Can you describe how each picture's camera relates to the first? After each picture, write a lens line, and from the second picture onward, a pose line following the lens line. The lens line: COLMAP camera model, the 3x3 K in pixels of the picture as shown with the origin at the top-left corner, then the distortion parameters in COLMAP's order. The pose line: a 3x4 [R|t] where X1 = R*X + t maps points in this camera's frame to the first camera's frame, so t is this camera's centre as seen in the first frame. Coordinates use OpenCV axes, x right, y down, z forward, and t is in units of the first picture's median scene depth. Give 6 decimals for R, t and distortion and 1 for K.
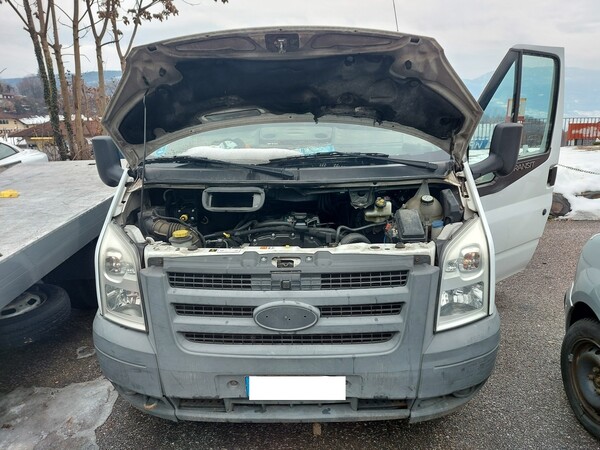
lens RADIAL K [[430.3, 0, 301.5], [0, 430.3, 228.7], [0, 0, 1]] dist [0.105293, -0.106235]
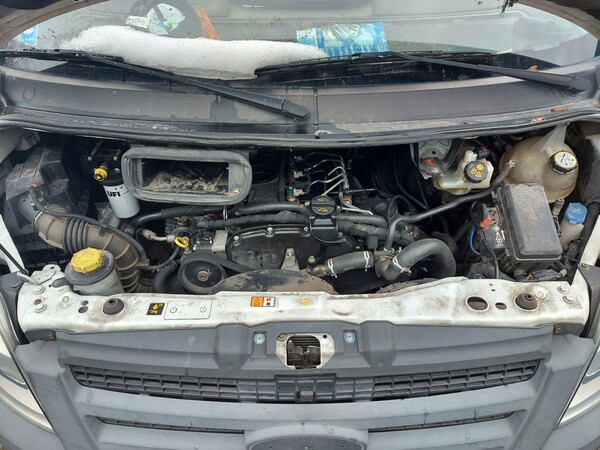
lens RADIAL K [[430.3, 0, 301.5], [0, 430.3, 228.7], [0, 0, 1]] dist [0.105293, -0.106235]
pose [[0.998680, -0.017935, 0.048139, -0.052933], [-0.004925, 0.899338, 0.437226, -0.230645], [-0.051135, -0.436886, 0.898062, 0.521120]]
